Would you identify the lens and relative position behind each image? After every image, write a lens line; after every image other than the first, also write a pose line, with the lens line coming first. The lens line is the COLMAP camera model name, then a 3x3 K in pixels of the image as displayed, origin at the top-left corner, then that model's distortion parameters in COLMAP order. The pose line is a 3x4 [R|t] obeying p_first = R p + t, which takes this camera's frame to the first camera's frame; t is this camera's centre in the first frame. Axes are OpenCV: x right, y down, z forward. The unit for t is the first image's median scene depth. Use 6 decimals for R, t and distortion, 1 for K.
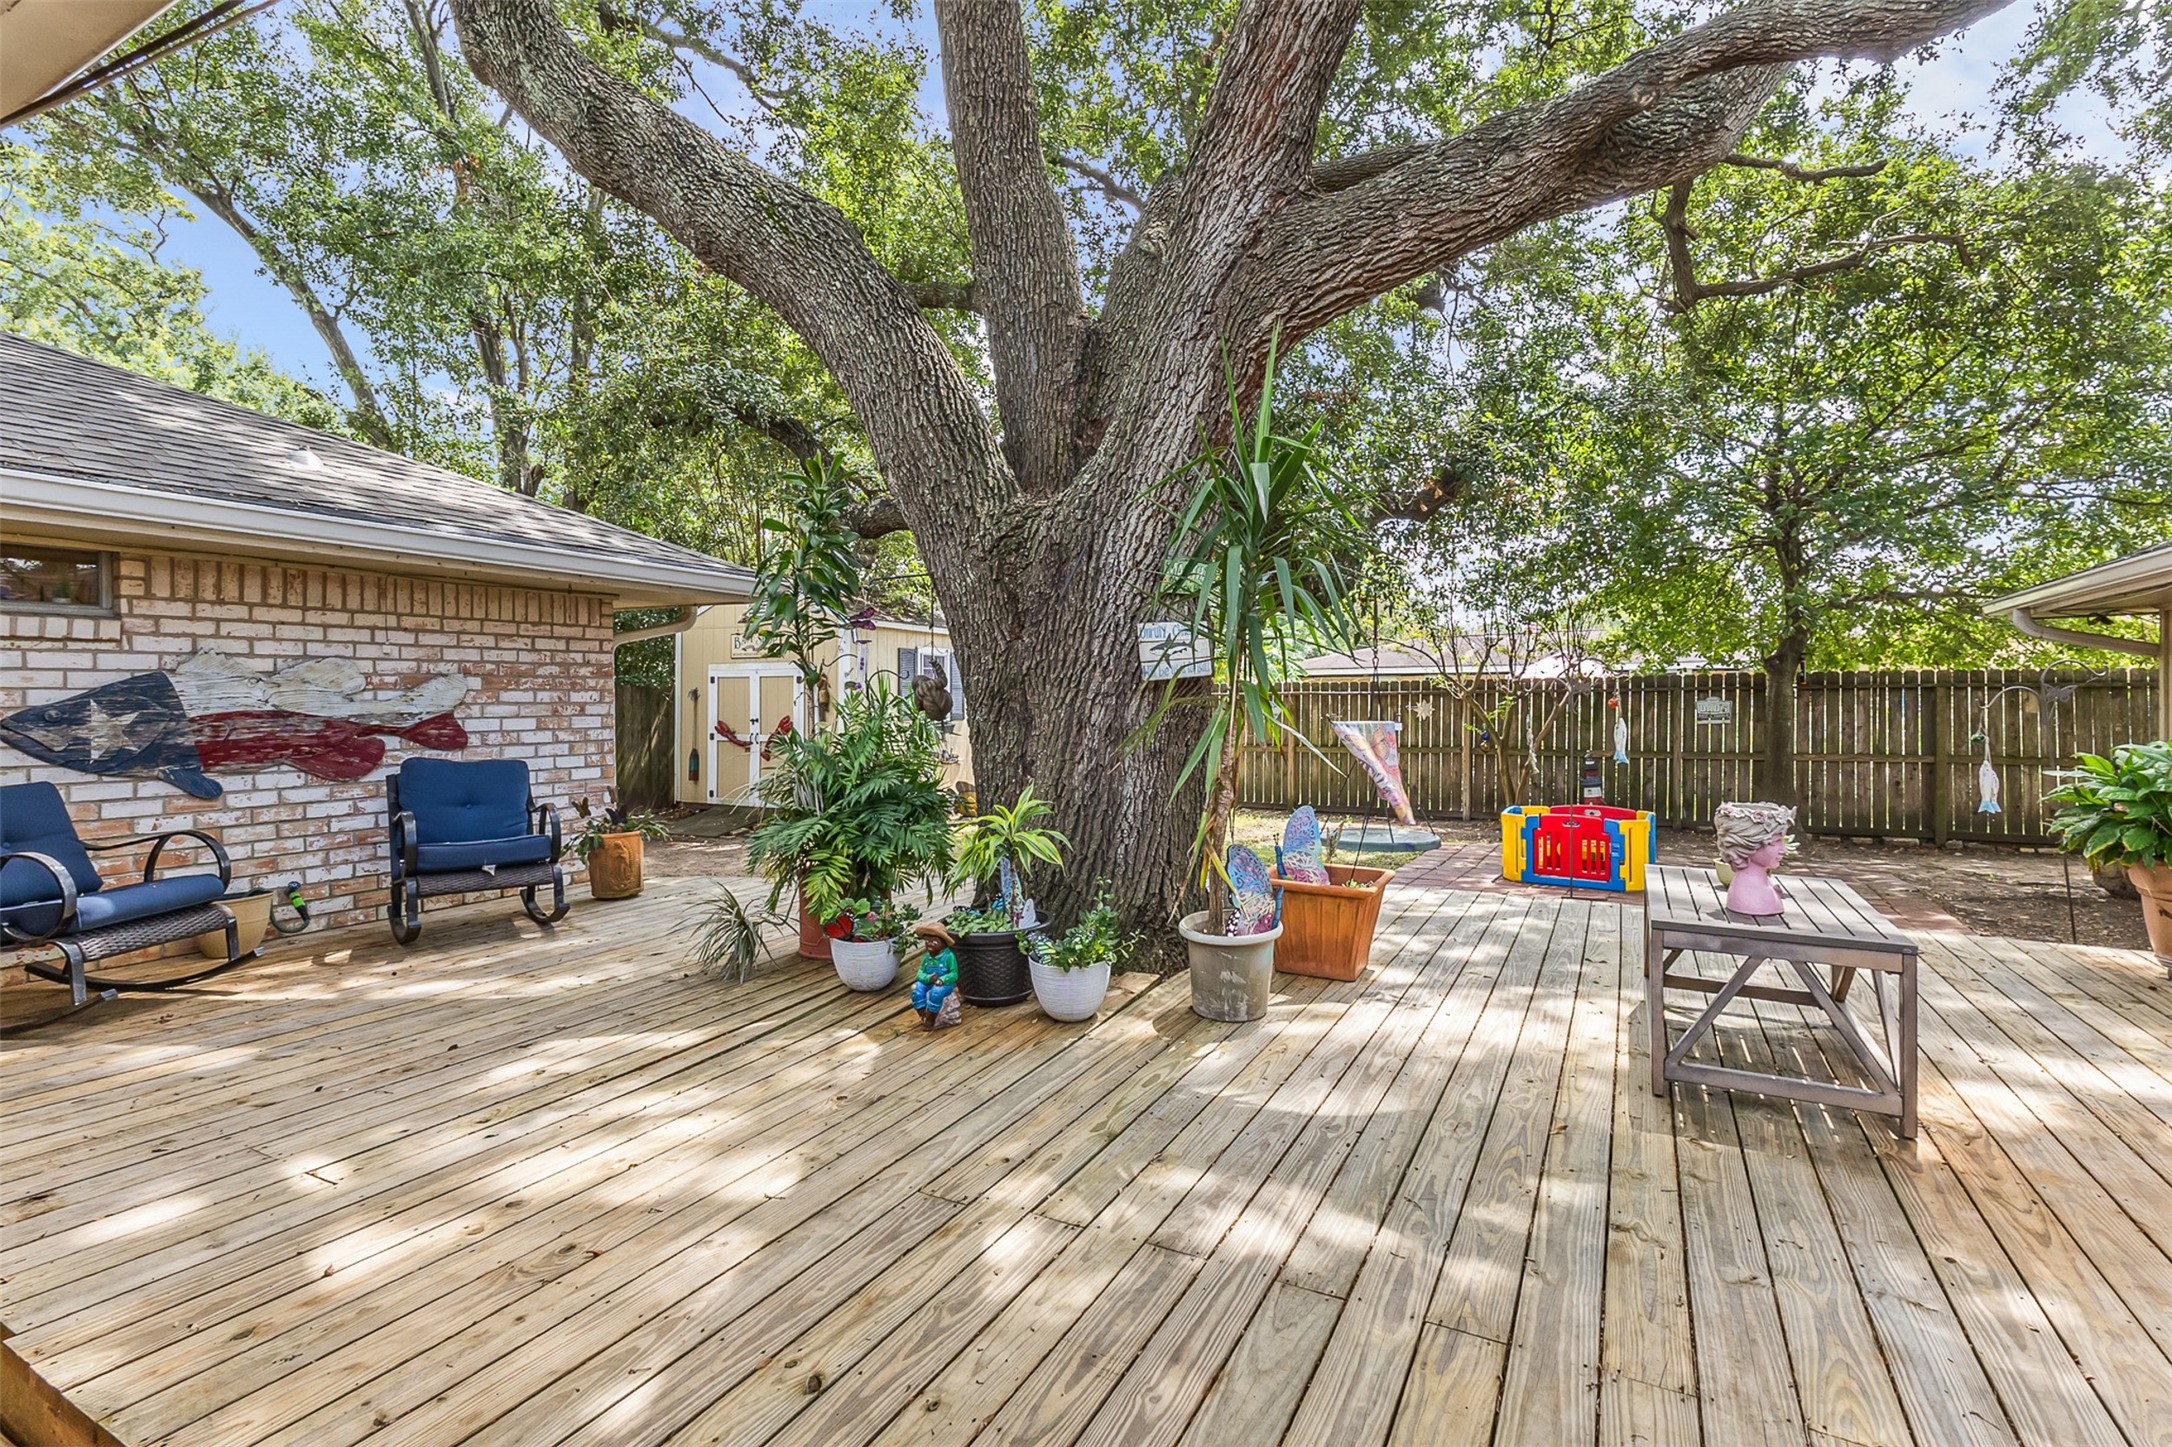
lens RADIAL K [[1018.2, 0, 1078.8], [0, 1018.2, 710.5], [0, 0, 1]] dist [-0.000231, -0.000043]
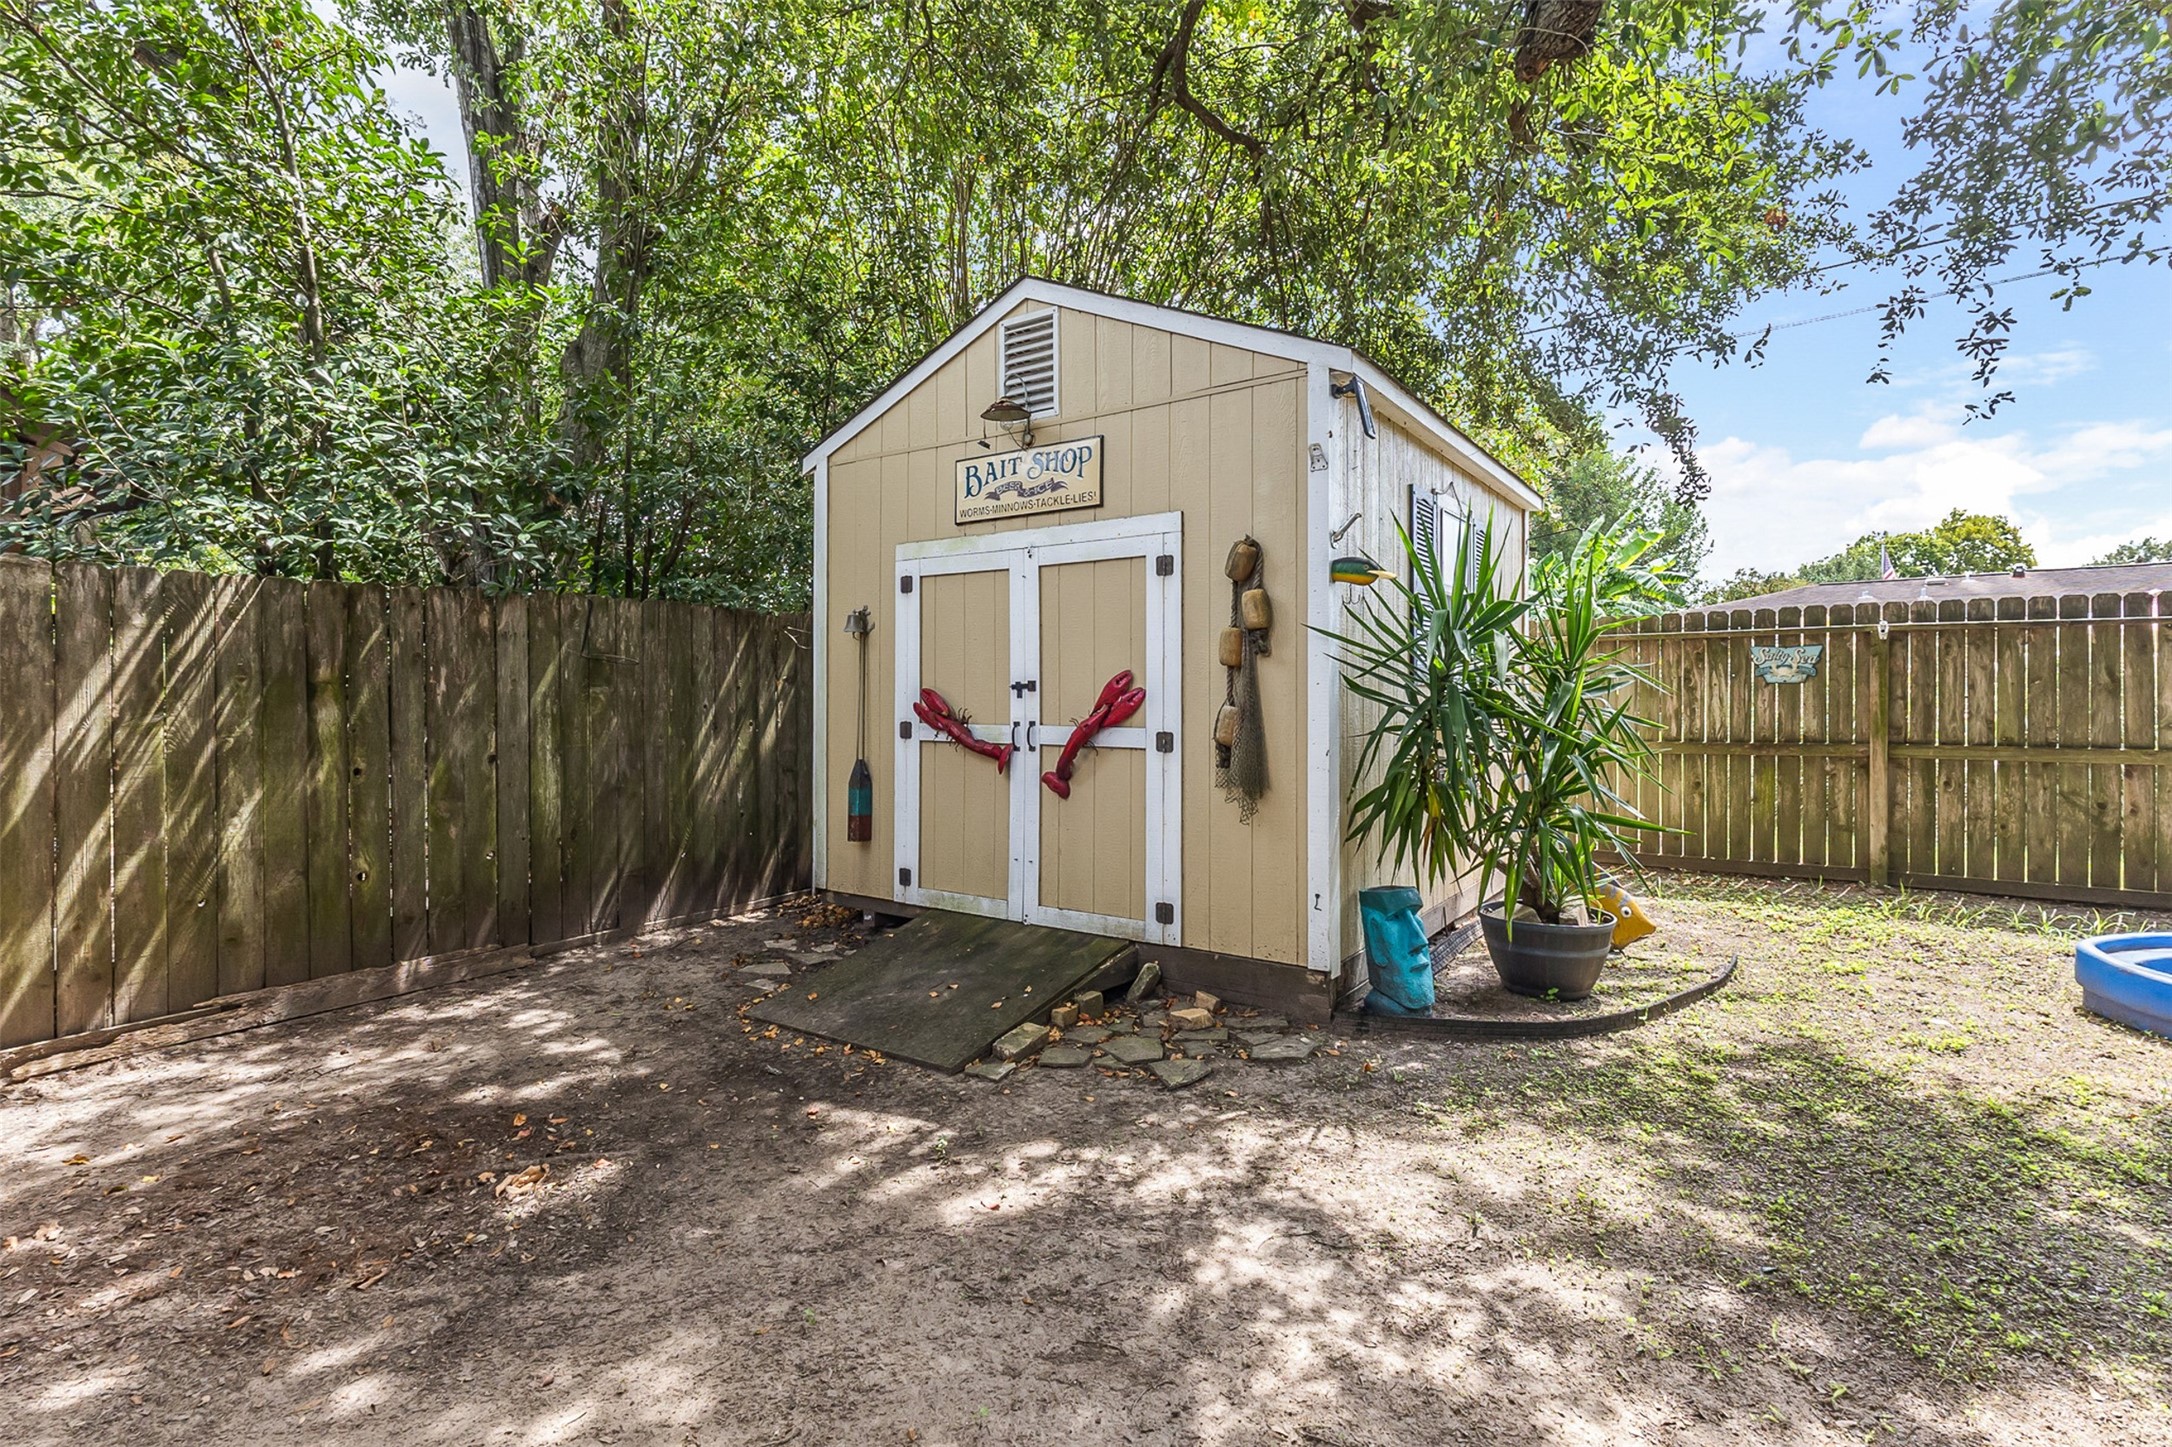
lens RADIAL K [[1018.2, 0, 1092.2], [0, 1018.2, 721.1], [0, 0, 1]] dist [-0.000231, -0.000043]
pose [[0.994868, 0.000235, -0.101179, -0.249511], [0.001084, 0.999915, 0.012985, 0.016922], [0.101173, -0.013028, 0.994784, 0.618170]]
